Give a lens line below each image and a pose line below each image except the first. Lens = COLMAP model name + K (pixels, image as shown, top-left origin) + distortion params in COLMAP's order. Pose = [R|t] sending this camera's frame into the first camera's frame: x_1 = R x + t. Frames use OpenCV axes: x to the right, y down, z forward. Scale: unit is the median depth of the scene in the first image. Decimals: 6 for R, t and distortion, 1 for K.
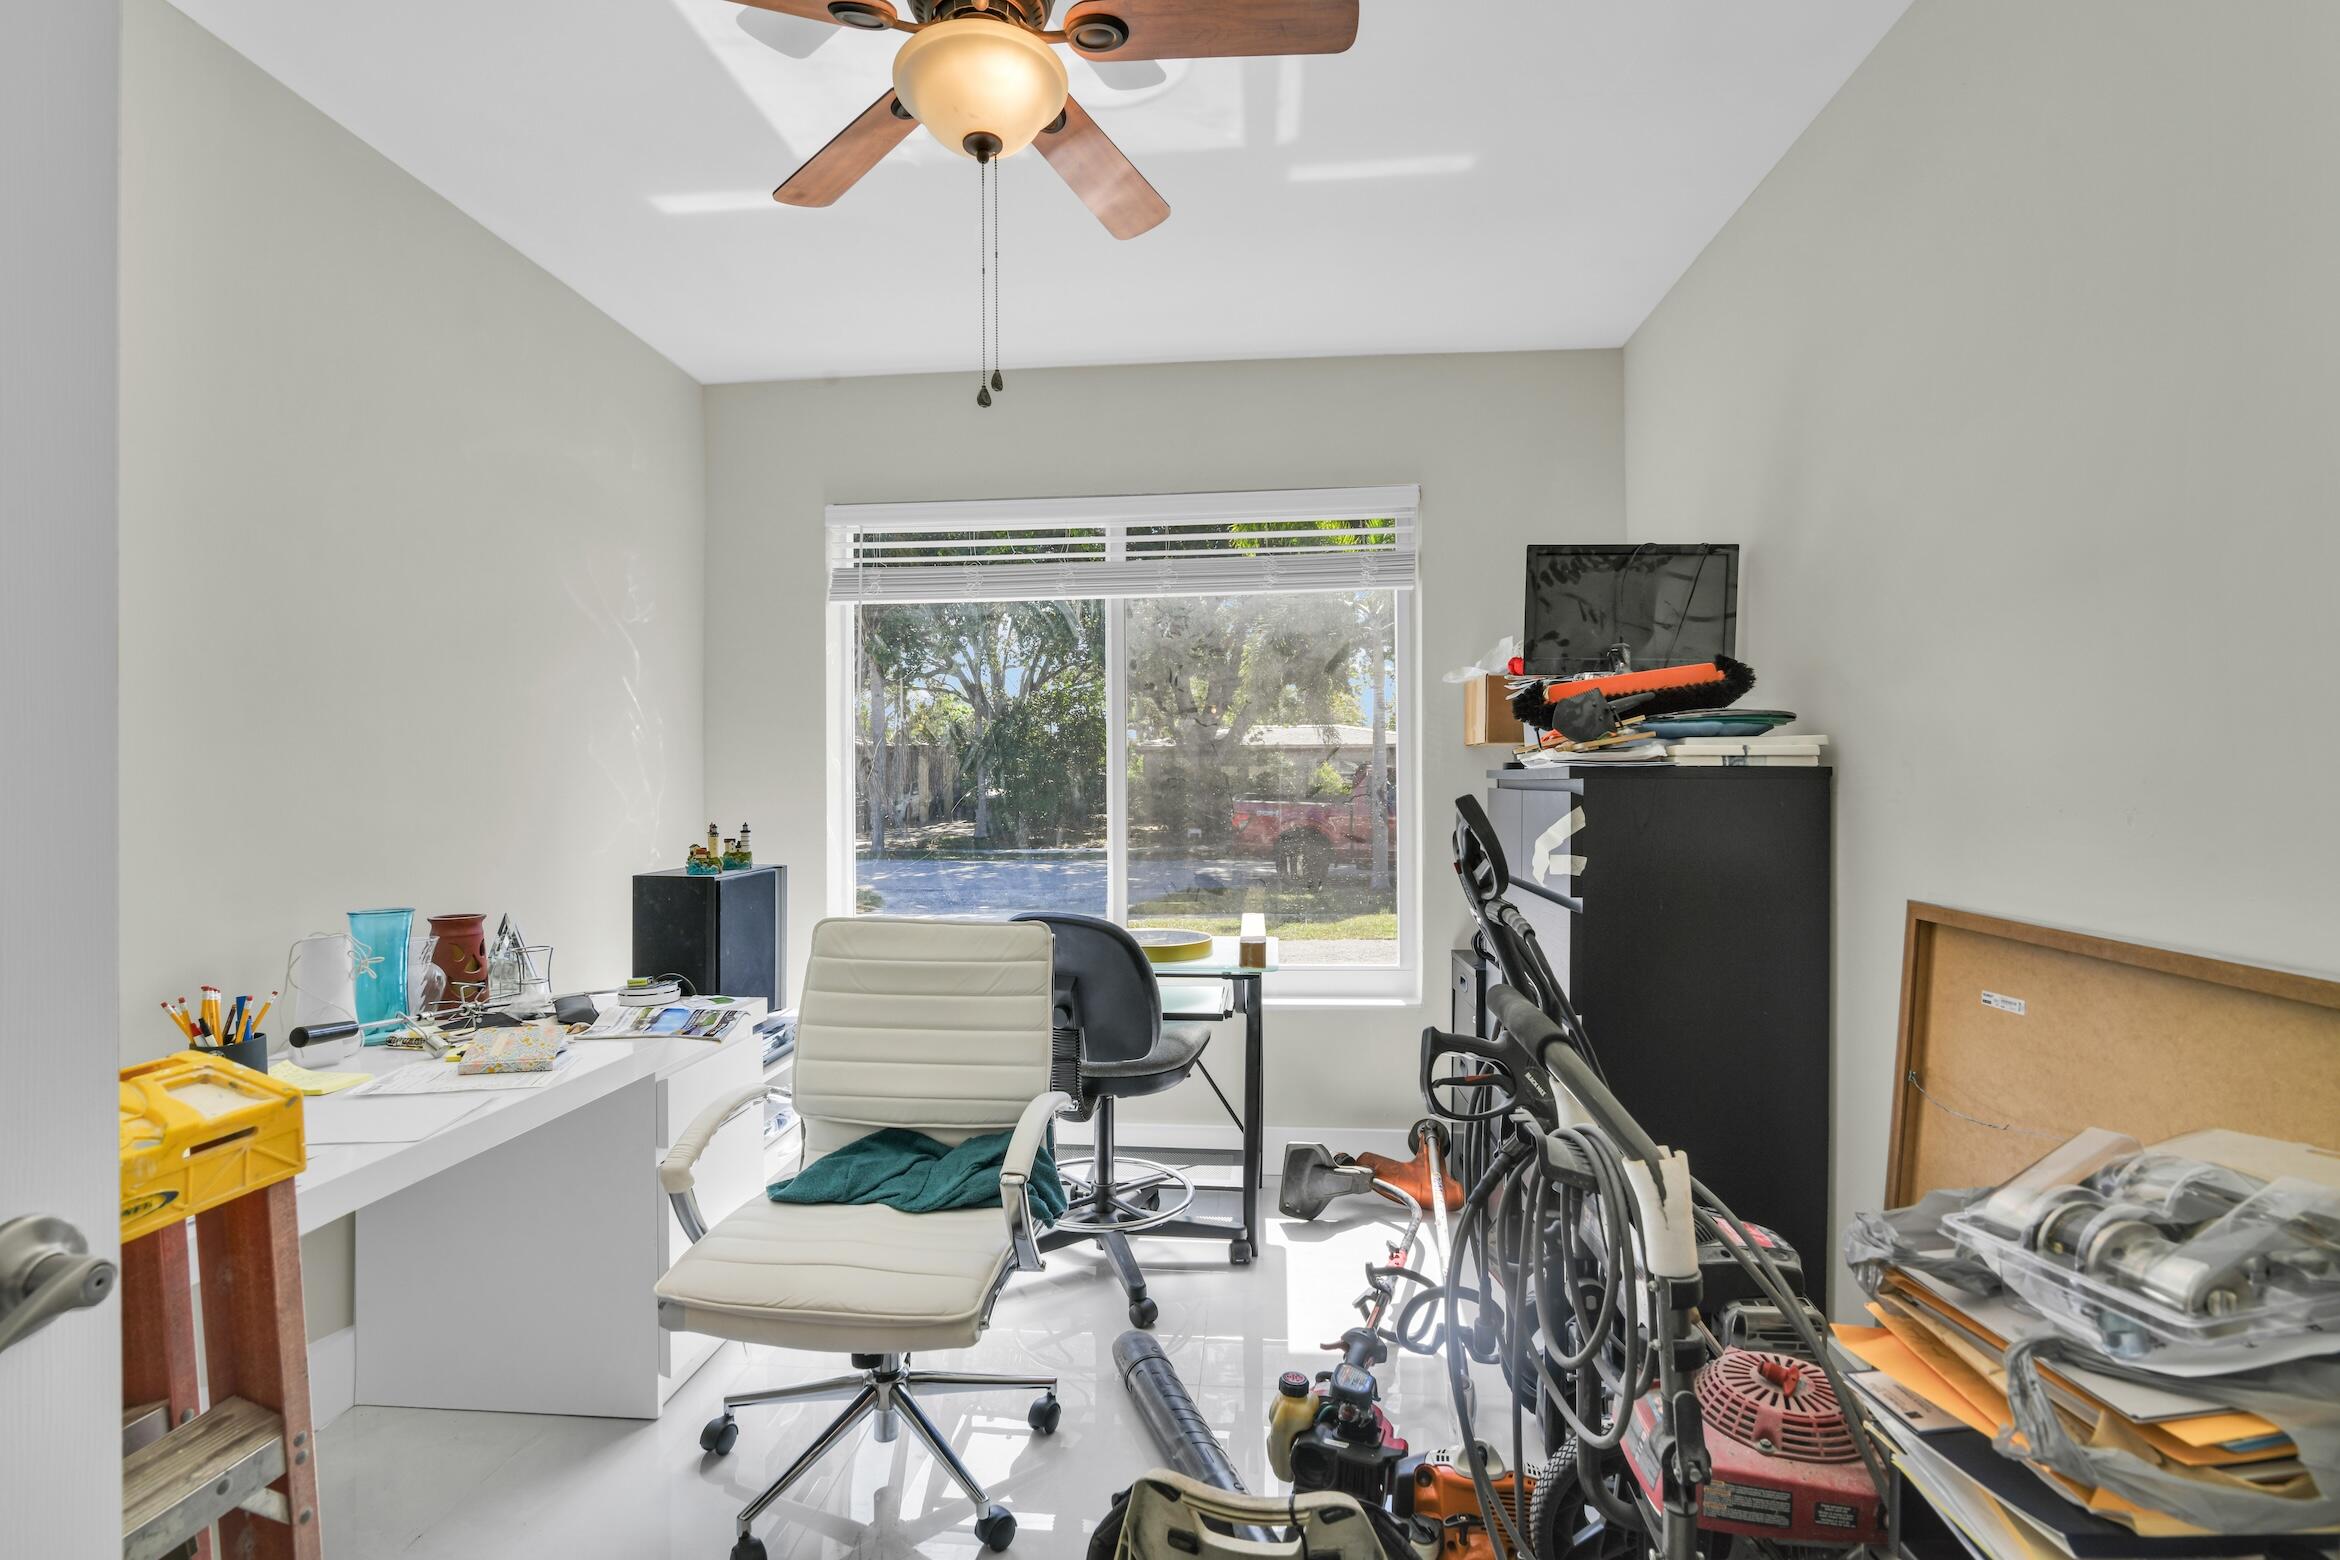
lens RADIAL K [[1072.5, 0, 1175.1], [0, 1072.5, 781.4], [0, 0, 1]] dist [-0.016244, -0.001166]
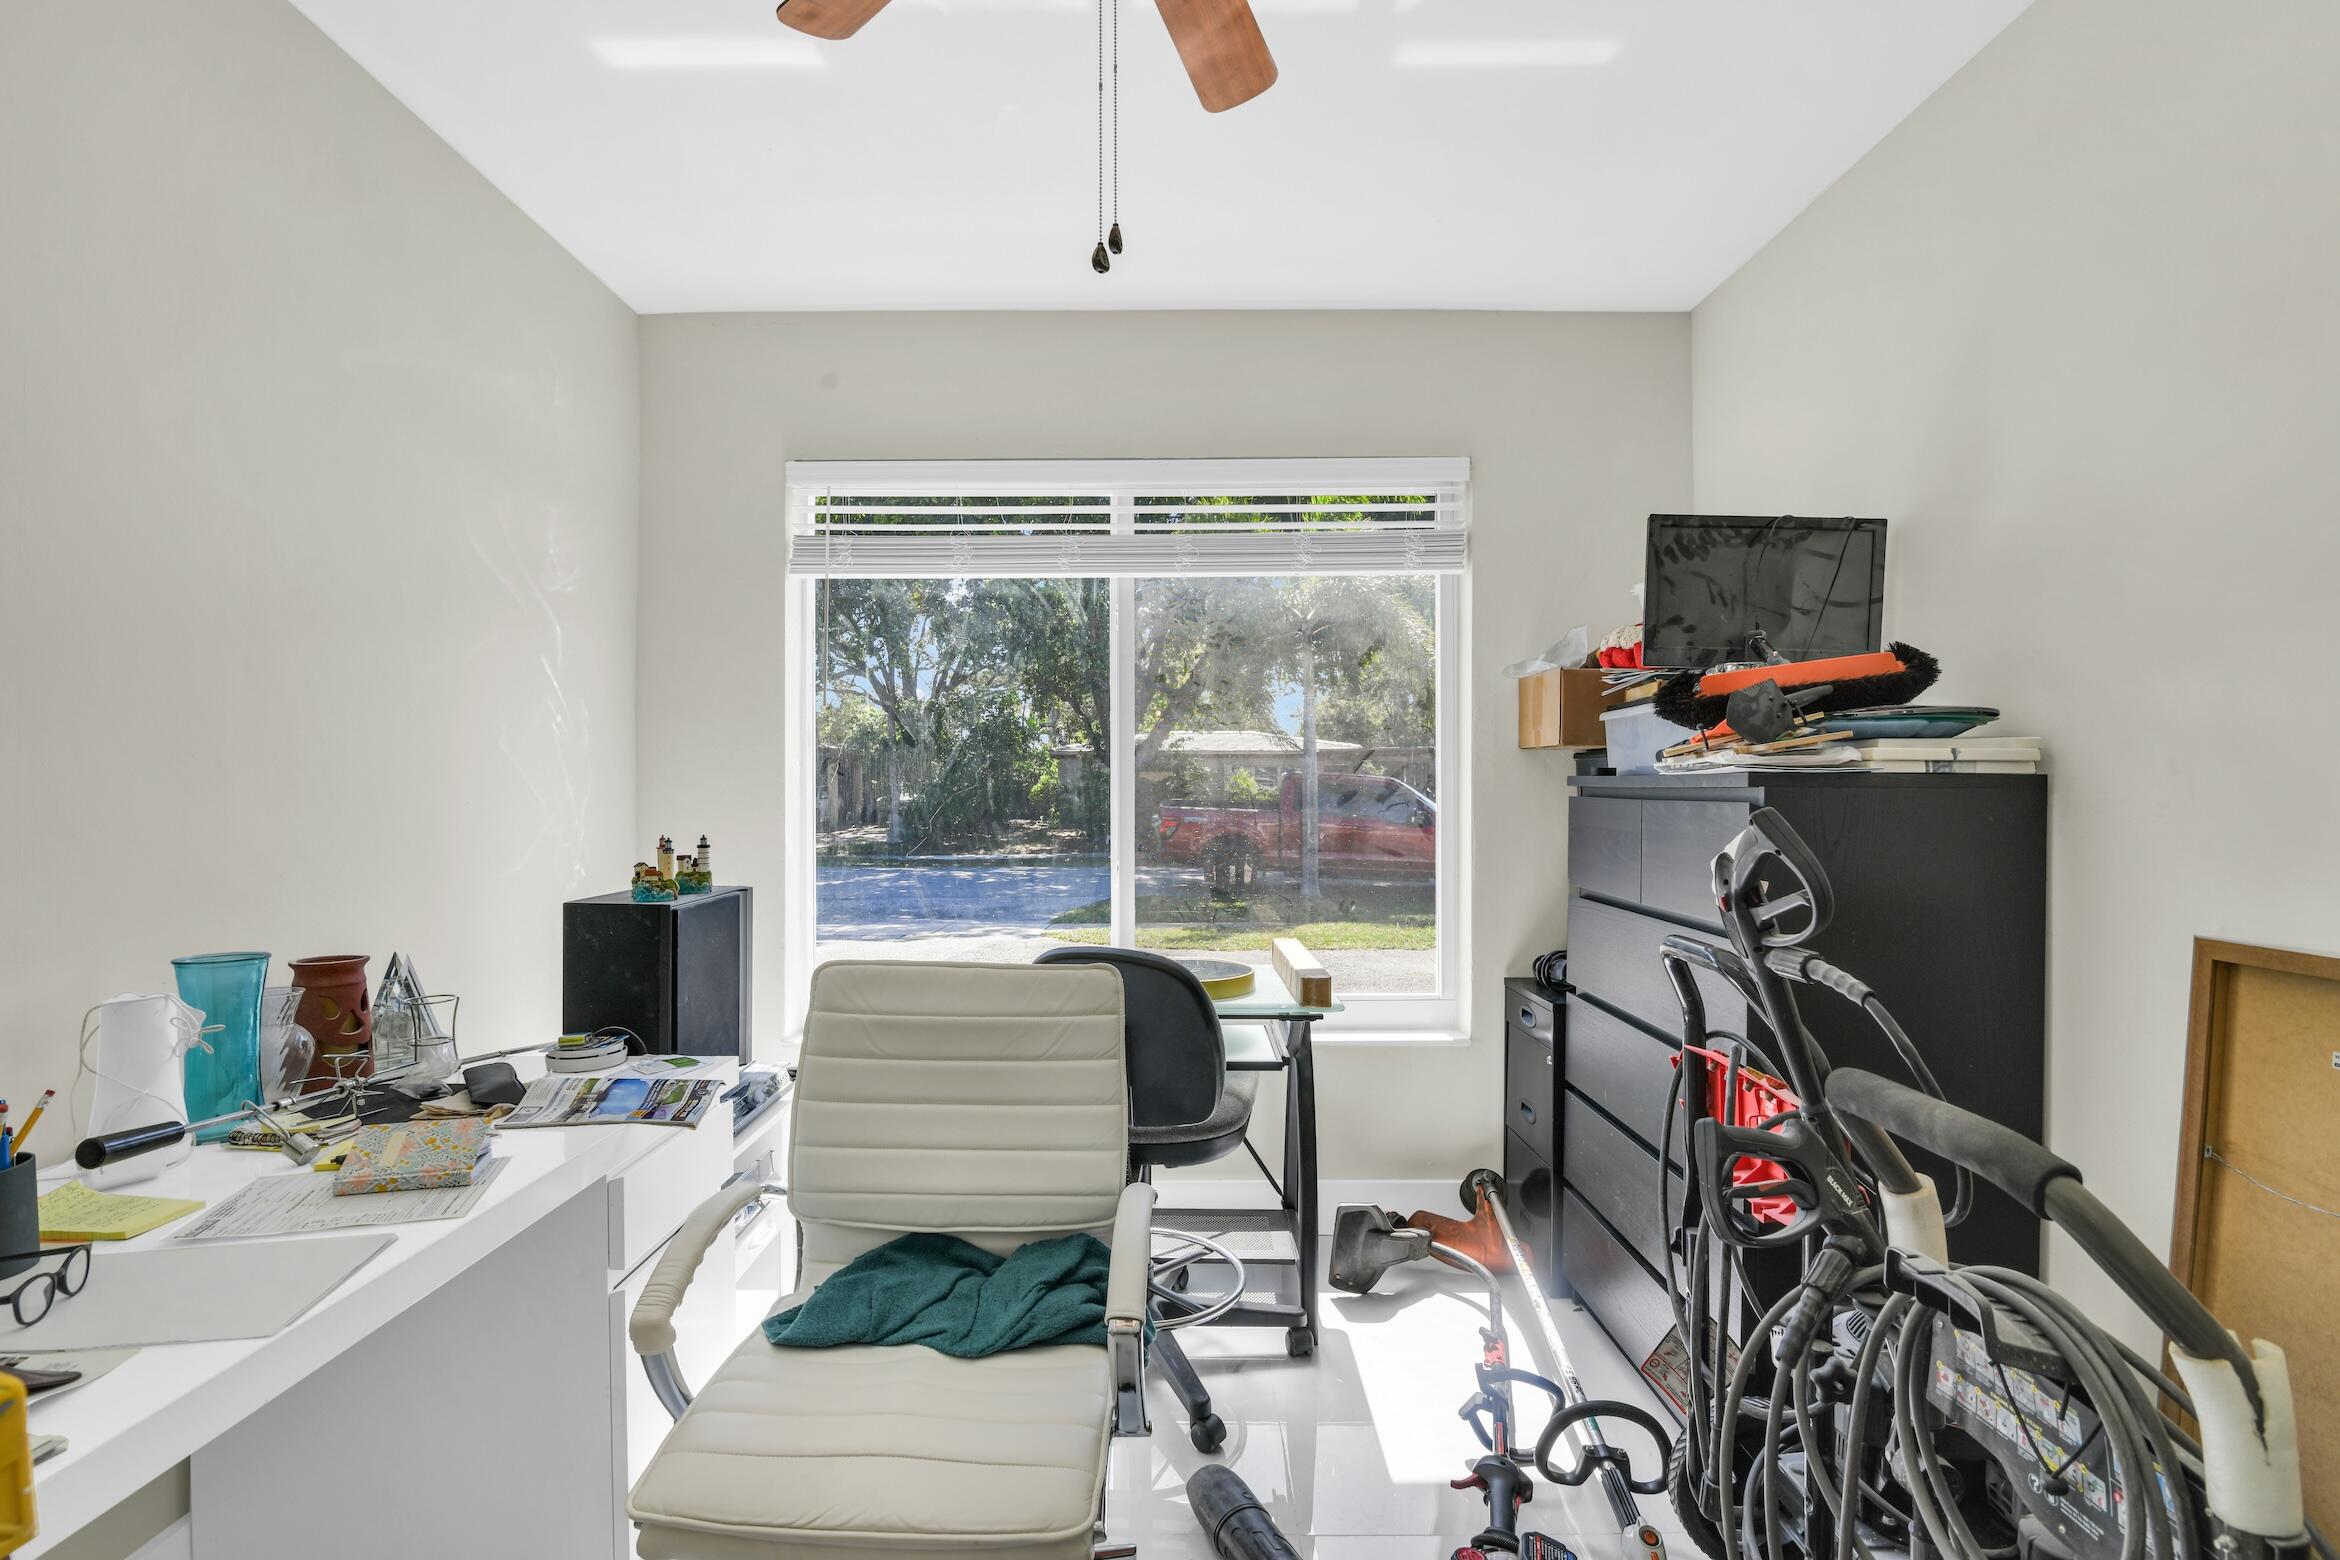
lens RADIAL K [[1072.5, 0, 1164.7], [0, 1072.5, 787.9], [0, 0, 1]] dist [-0.016244, -0.001166]
pose [[0.997150, 0.005495, 0.075248, -0.123381], [-0.005571, 0.999984, 0.000799, 0.000069], [-0.075242, -0.001216, 0.997165, 0.178369]]
